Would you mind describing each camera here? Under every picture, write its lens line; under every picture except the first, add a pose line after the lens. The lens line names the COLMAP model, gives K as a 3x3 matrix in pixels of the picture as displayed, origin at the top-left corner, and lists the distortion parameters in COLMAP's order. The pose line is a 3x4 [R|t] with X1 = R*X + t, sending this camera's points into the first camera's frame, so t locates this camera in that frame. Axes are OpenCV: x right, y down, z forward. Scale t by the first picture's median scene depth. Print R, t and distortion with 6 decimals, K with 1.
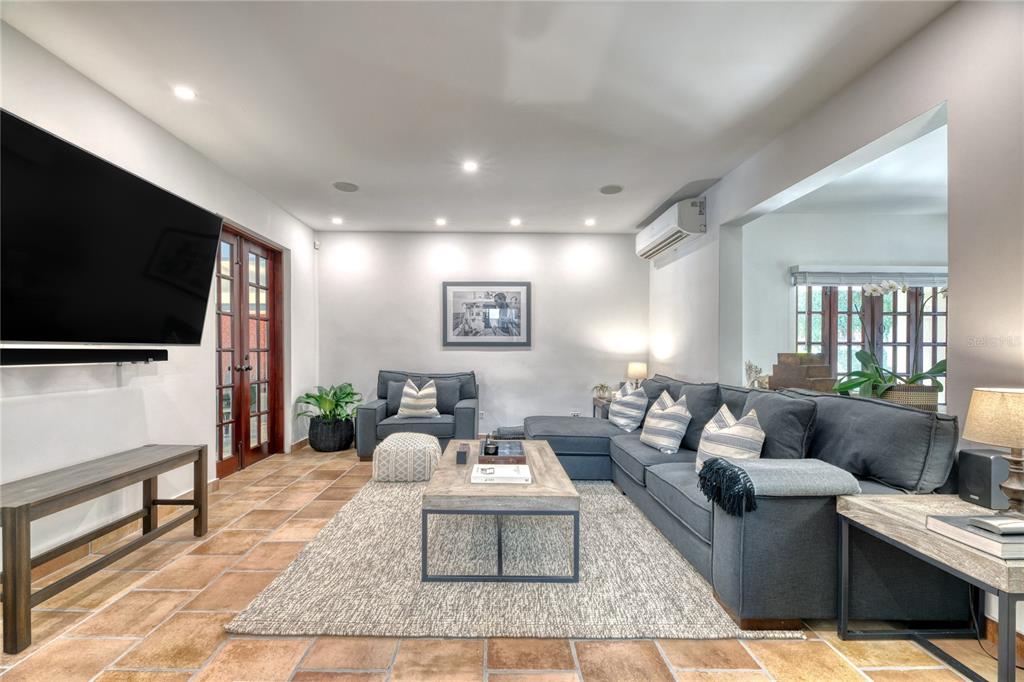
lens RADIAL K [[424.9, 0, 514.5], [0, 424.9, 356.9], [0, 0, 1]] dist [-0.003052, -0.001621]
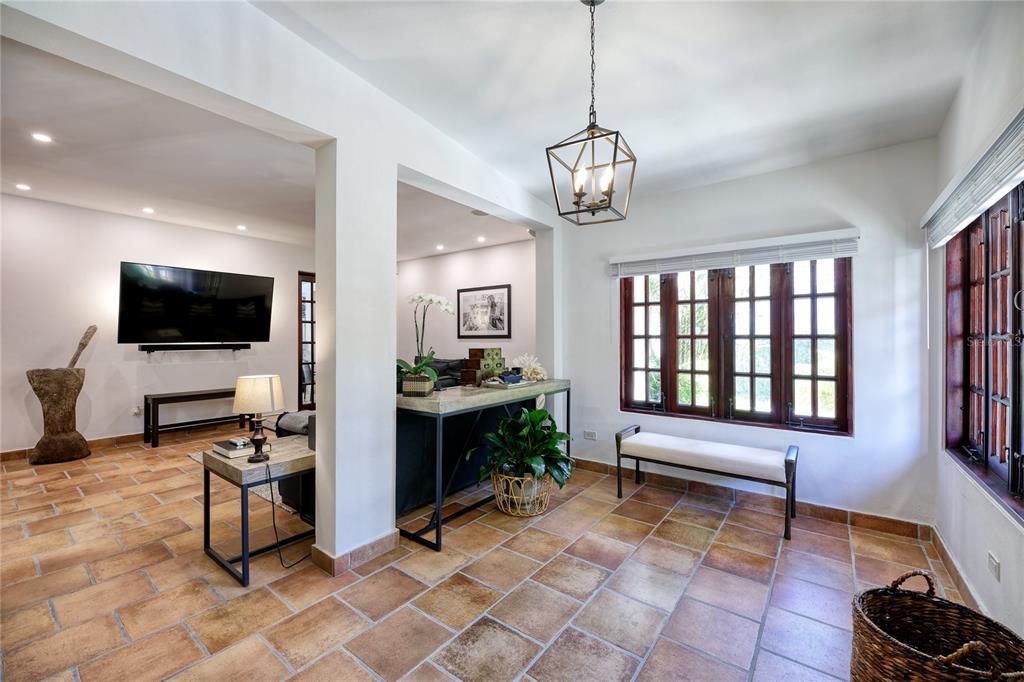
lens RADIAL K [[424.9, 0, 506.1], [0, 424.9, 340.1], [0, 0, 1]] dist [-0.003052, -0.001621]
pose [[0.784909, -0.000924, -0.619610, 0.763035], [-0.002440, 0.999987, -0.004582, -0.014725], [0.619606, 0.005108, 0.784896, 0.062811]]
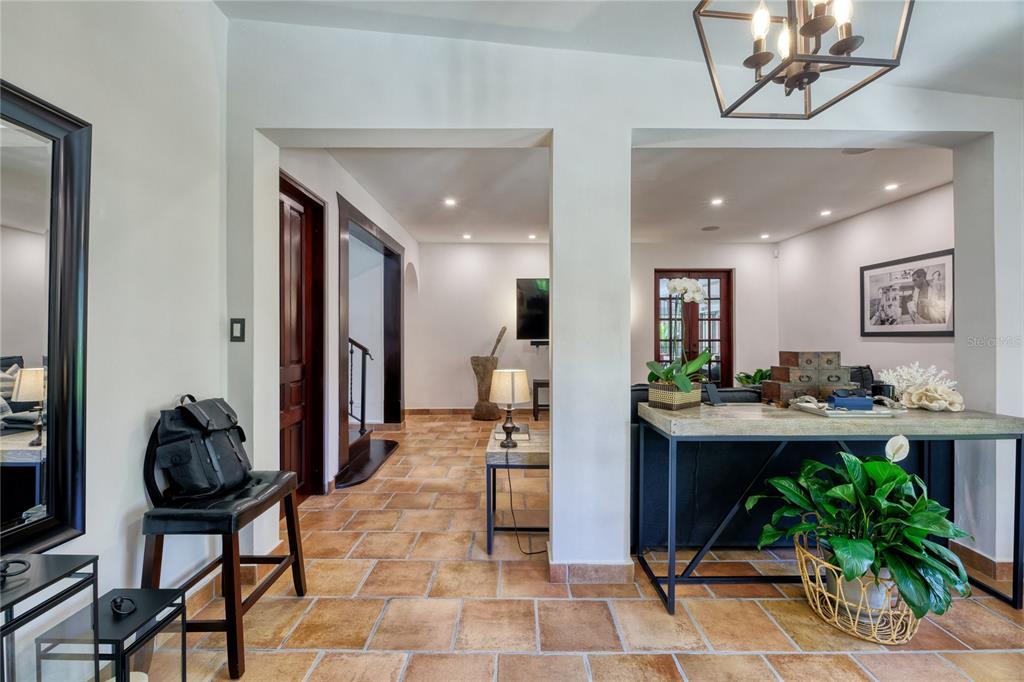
lens RADIAL K [[424.9, 0, 506.4], [0, 424.9, 337.4], [0, 0, 1]] dist [-0.003052, -0.001621]
pose [[-0.027687, 0.001577, -0.999615, 0.777218], [-0.009617, 0.999952, 0.001844, -0.017605], [0.999570, 0.009664, -0.027670, 0.253400]]
